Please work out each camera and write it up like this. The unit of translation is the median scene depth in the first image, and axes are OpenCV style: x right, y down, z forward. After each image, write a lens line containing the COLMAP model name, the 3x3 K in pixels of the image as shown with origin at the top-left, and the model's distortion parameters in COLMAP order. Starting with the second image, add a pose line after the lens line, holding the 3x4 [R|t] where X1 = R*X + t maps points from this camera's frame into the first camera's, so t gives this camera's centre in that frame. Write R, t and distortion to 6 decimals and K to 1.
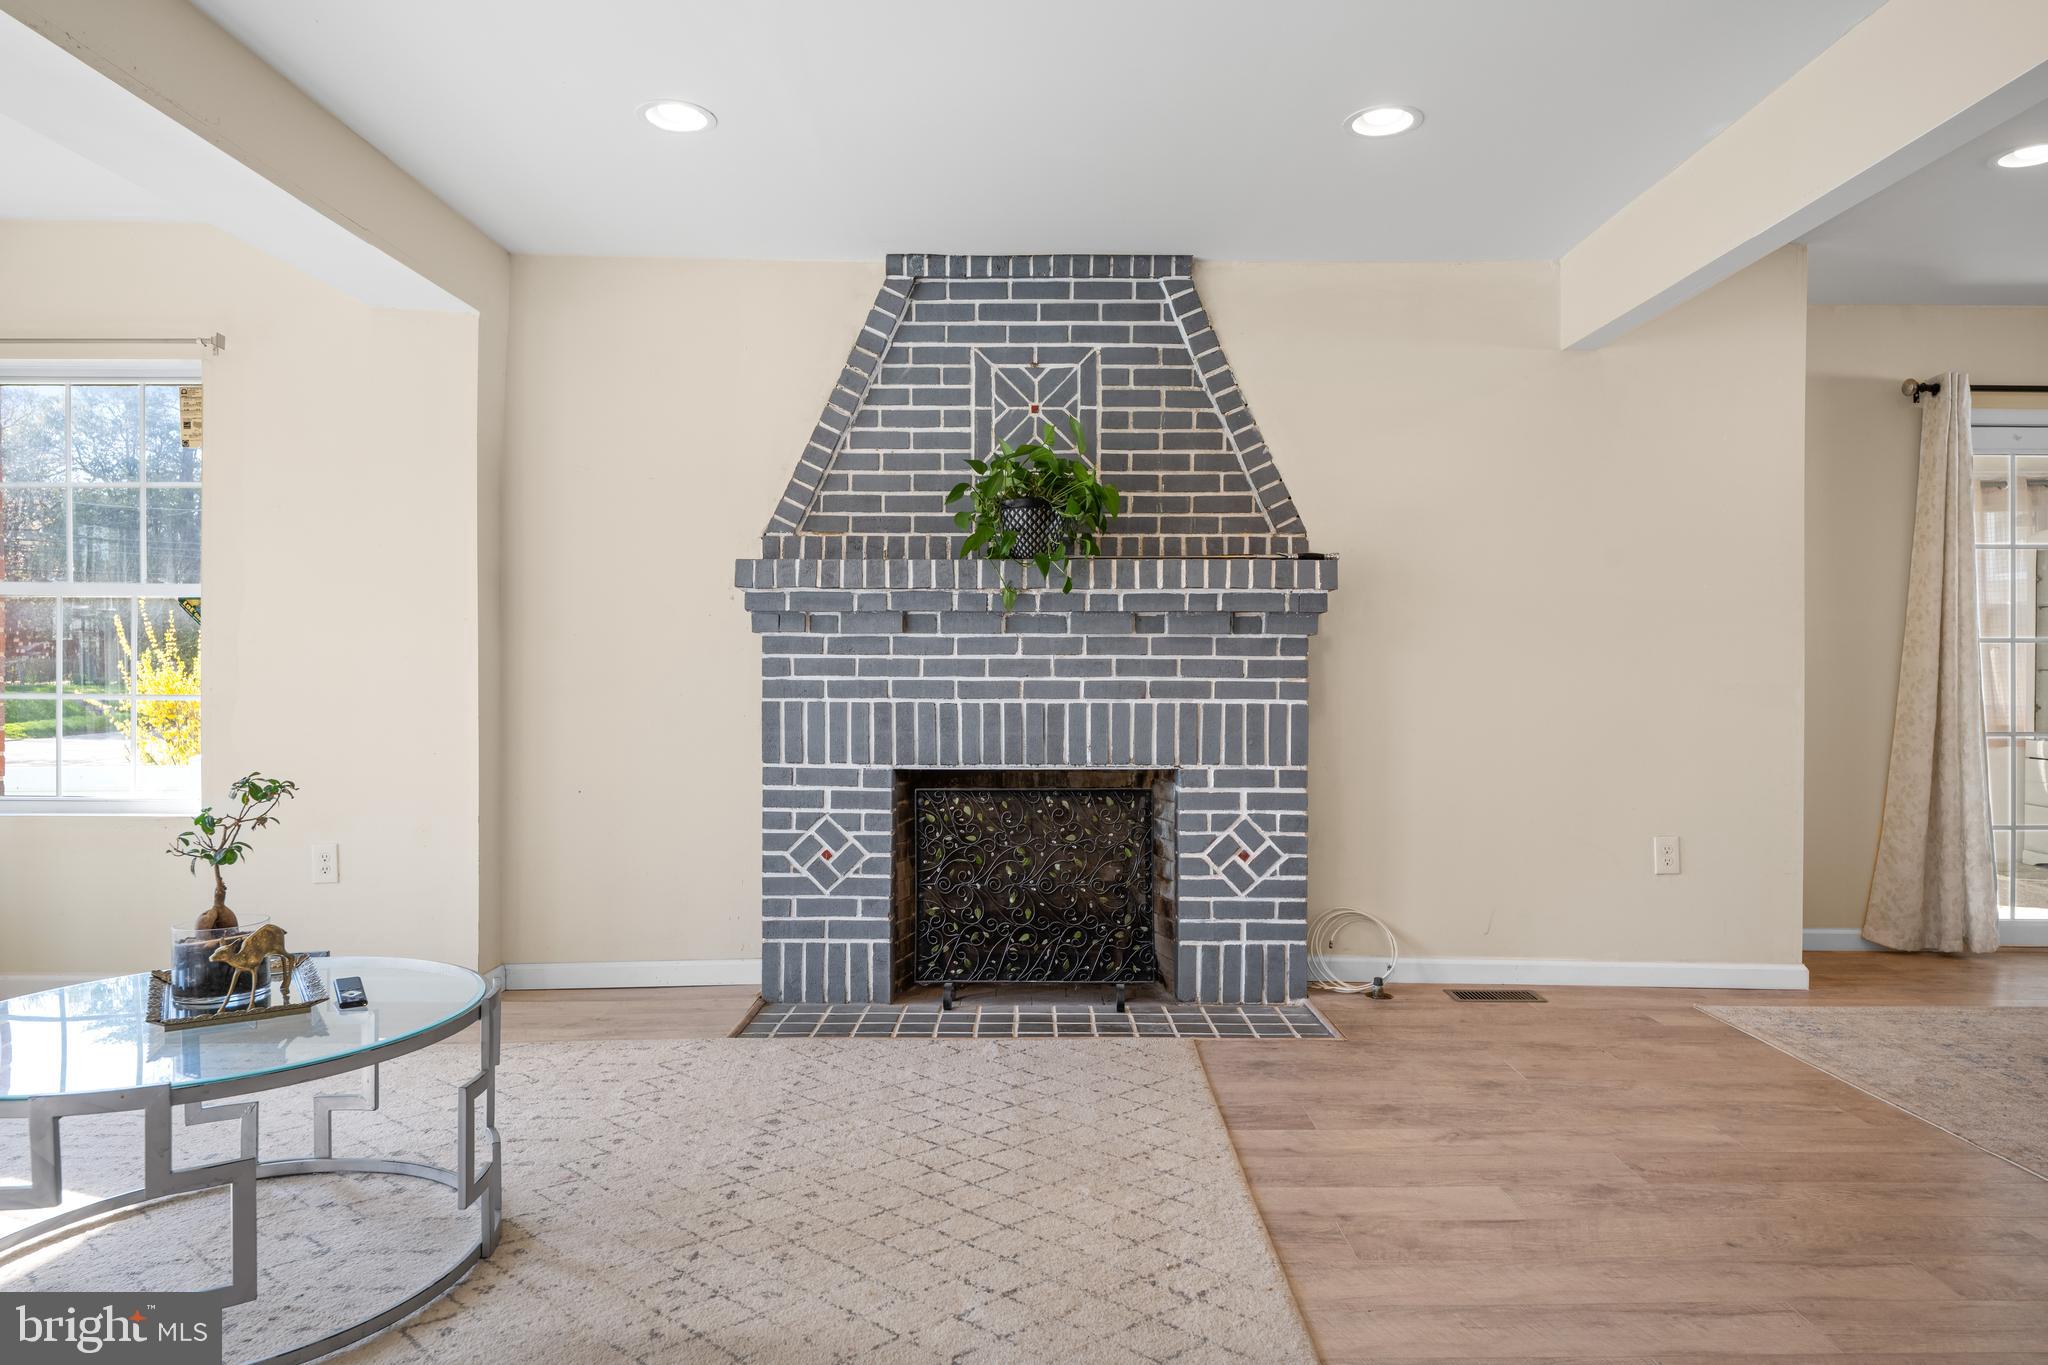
lens RADIAL K [[1256.9, 0, 1028.2], [0, 1256.9, 677.8], [0, 0, 1]] dist [-0.004834, -0.001272]
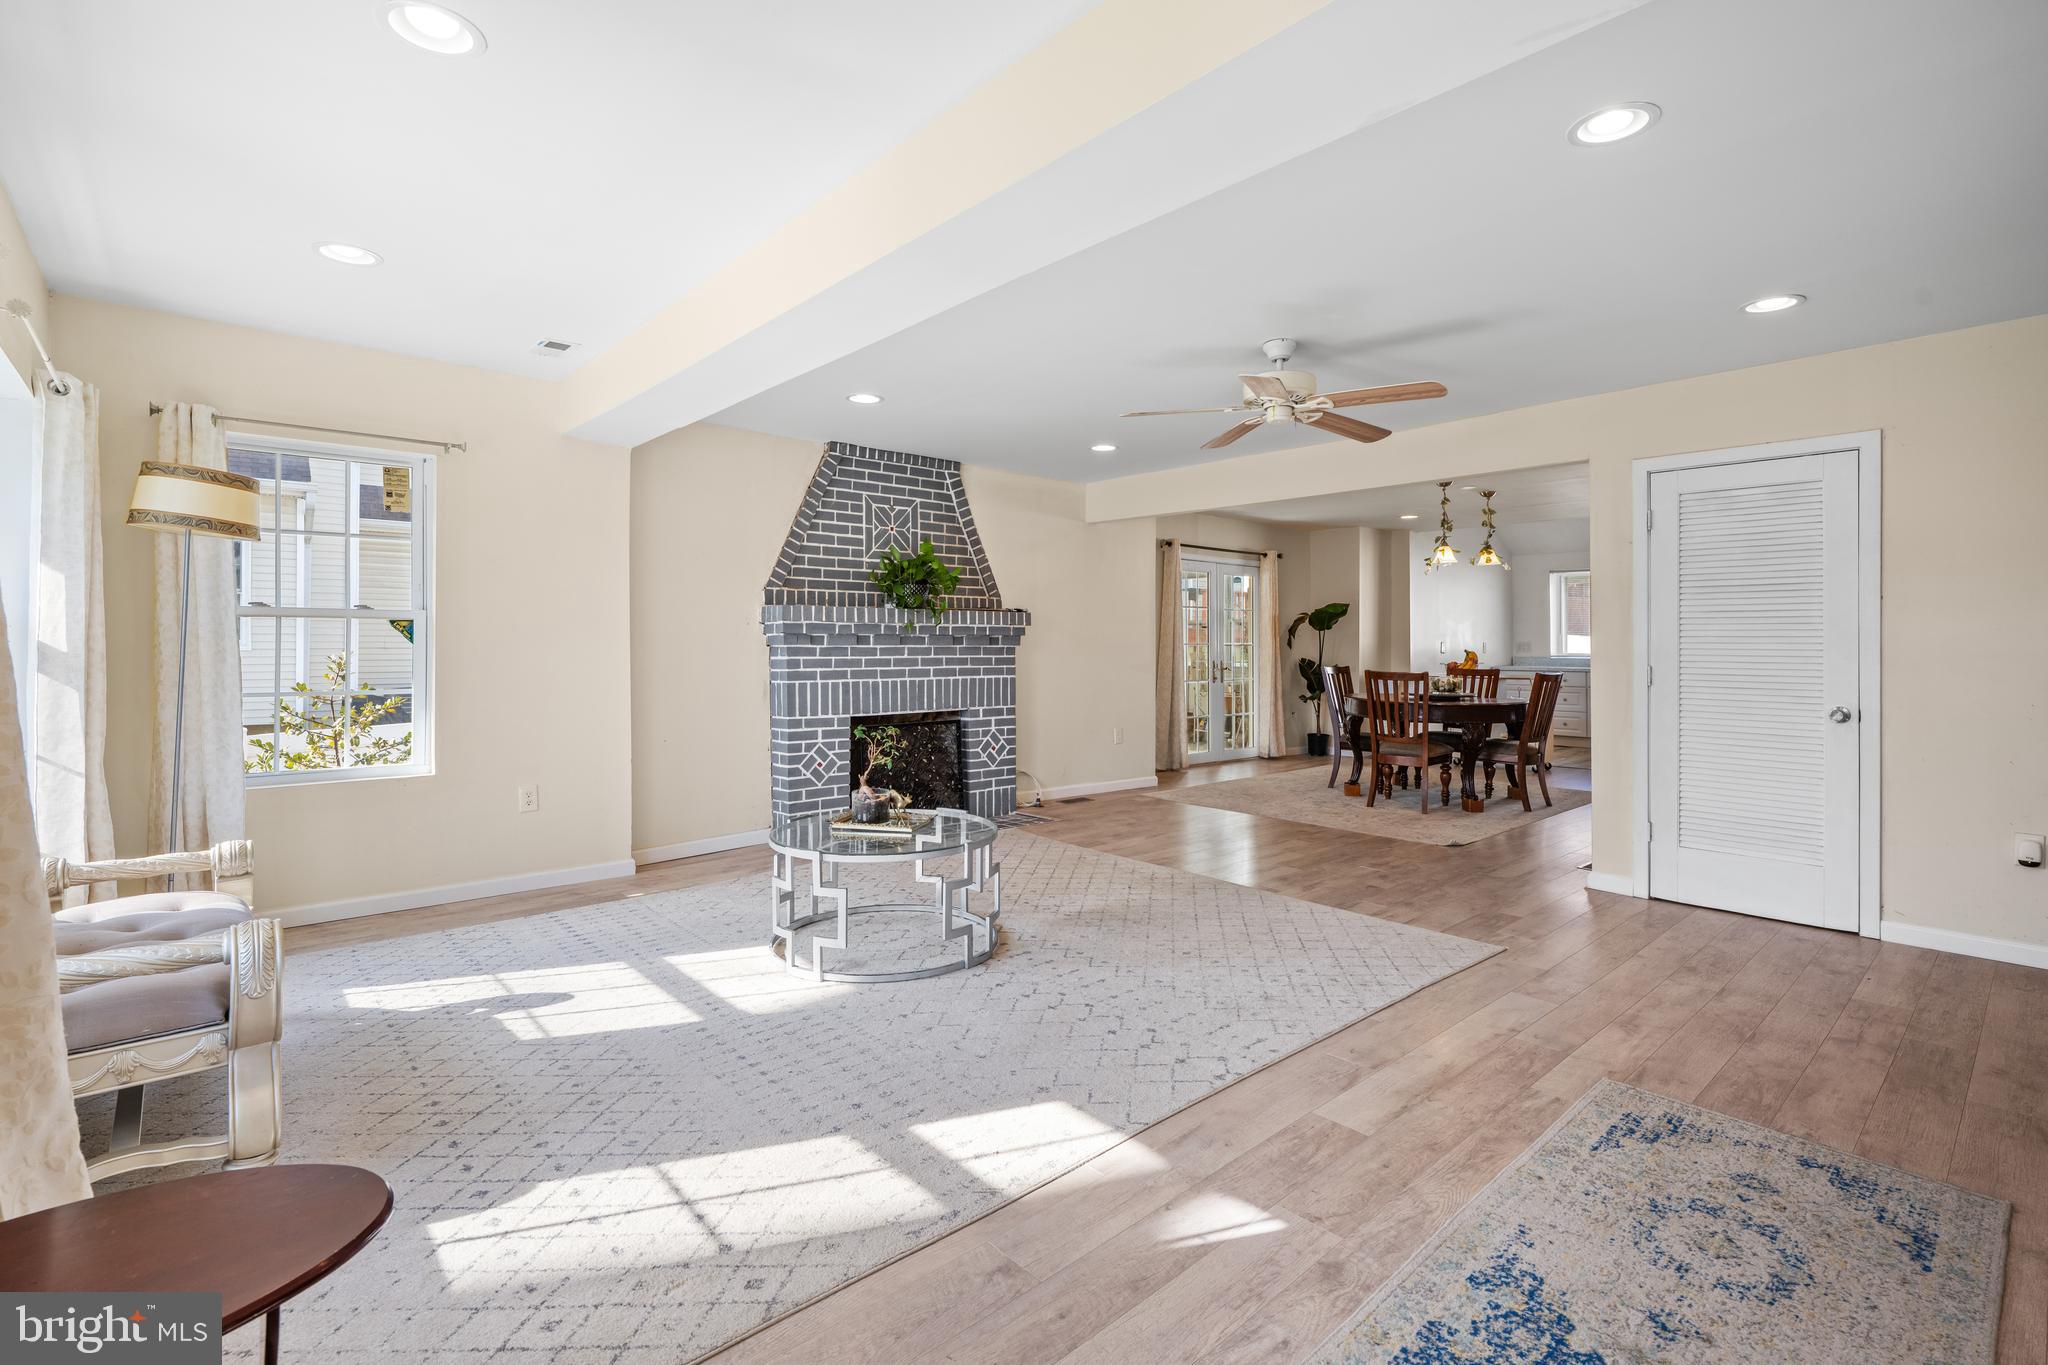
lens RADIAL K [[939.1, 0, 1016.4], [0, 939.1, 642.6], [0, 0, 1]] dist [-0.022663, -0.000480]
pose [[0.749082, -0.000560, 0.662477, -0.835359], [0.003084, 0.999992, -0.002643, -0.033754], [-0.662470, 0.004023, 0.749077, -0.223508]]
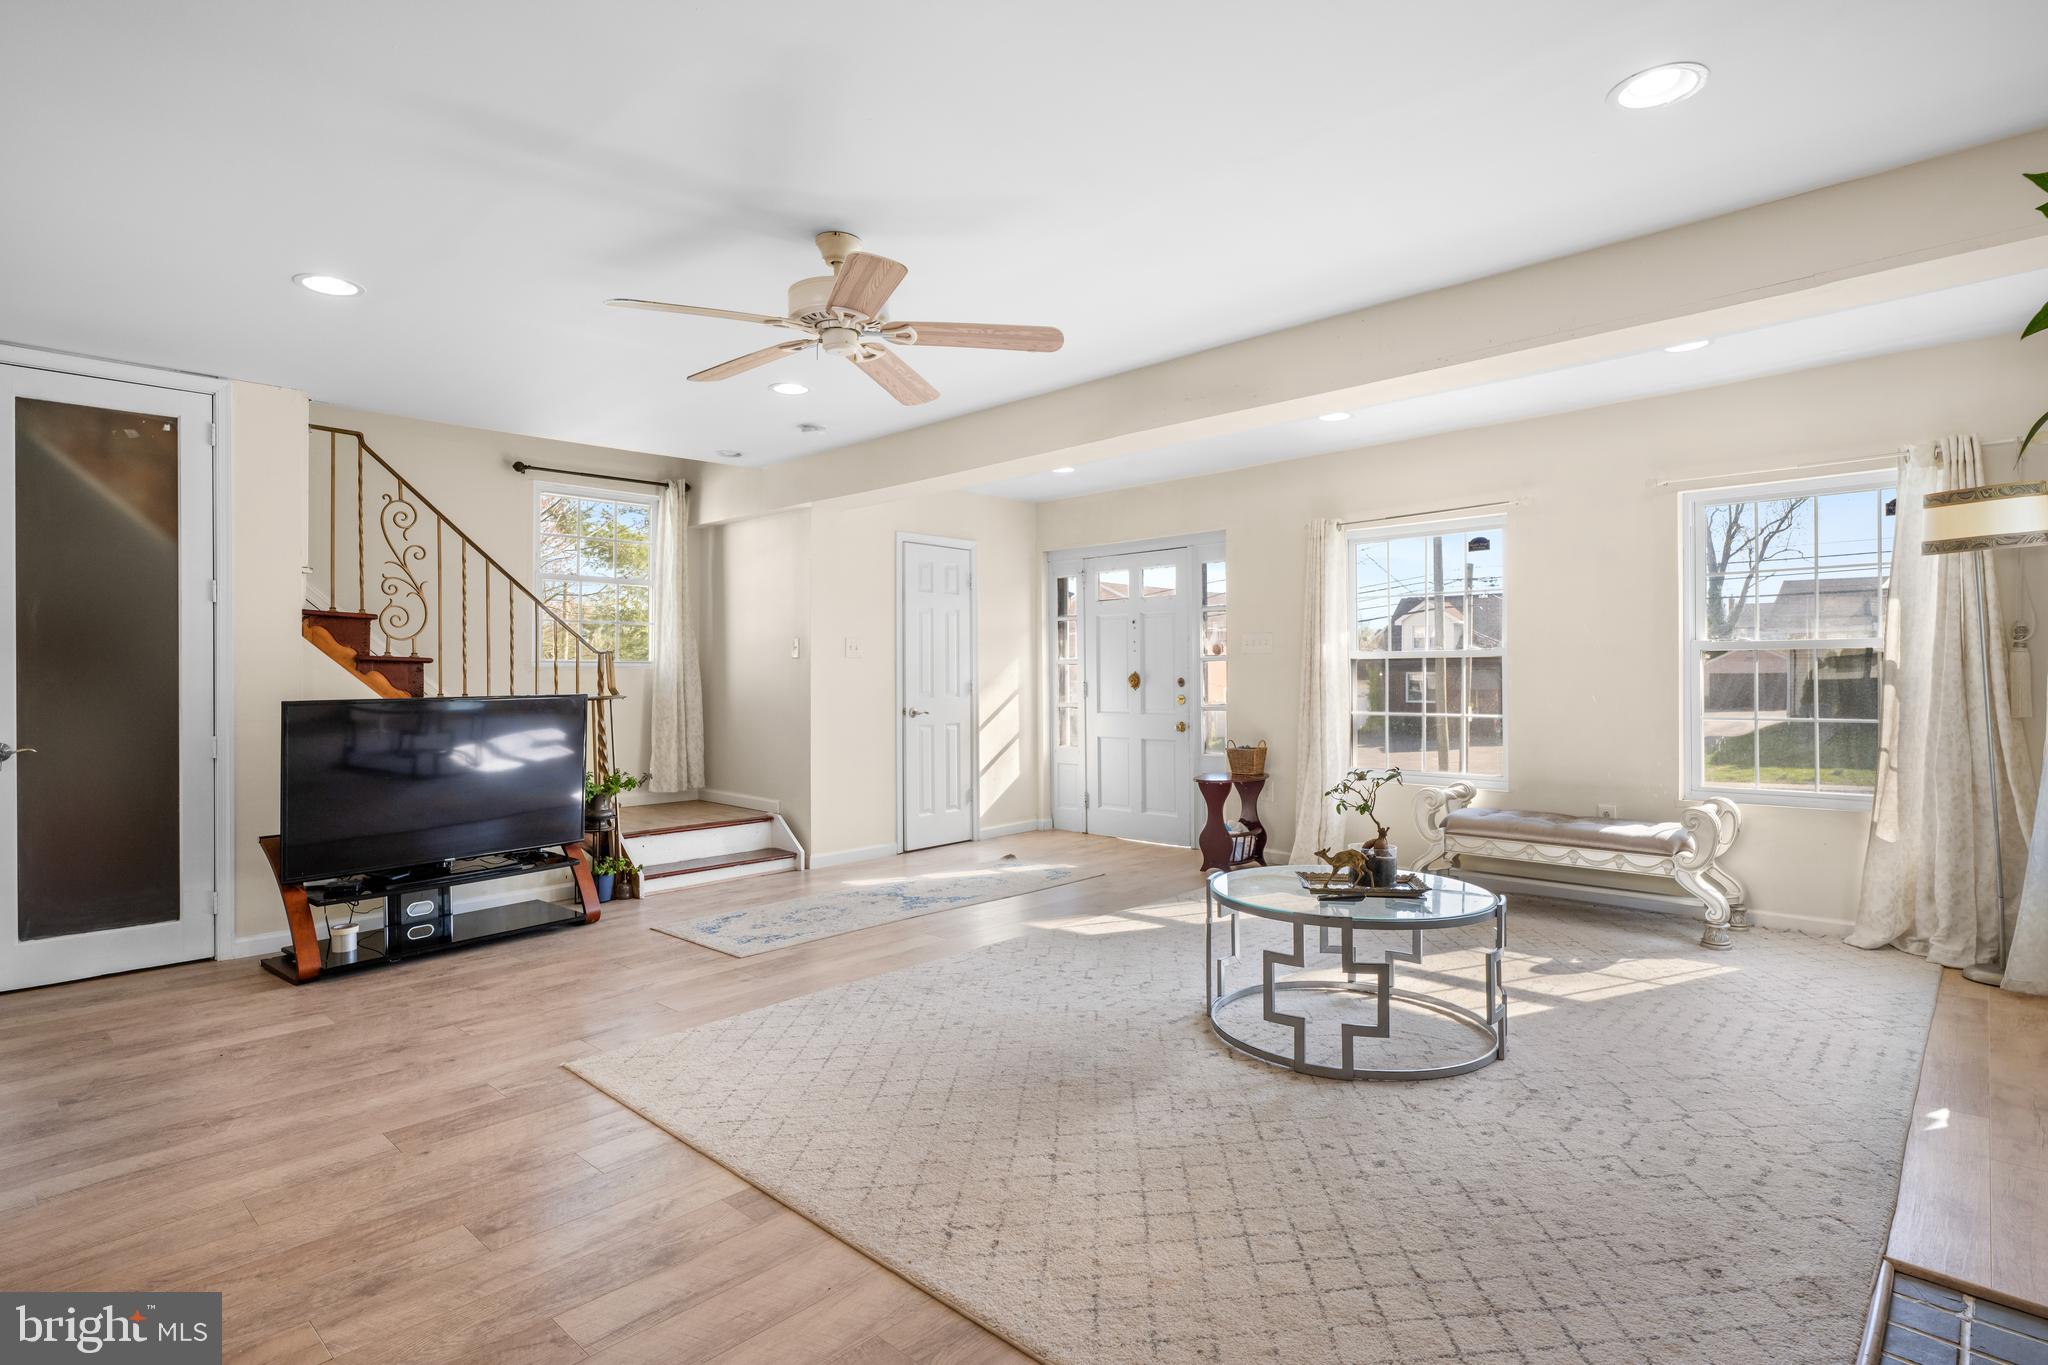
lens RADIAL K [[1038.1, 0, 1030.0], [0, 1038.1, 677.4], [0, 0, 1]] dist [-0.006408, -0.000953]
pose [[-0.684260, 0.002097, -0.729236, 0.420909], [0.000301, 0.999997, 0.002594, -0.027245], [0.729238, 0.001555, -0.684258, 0.898796]]
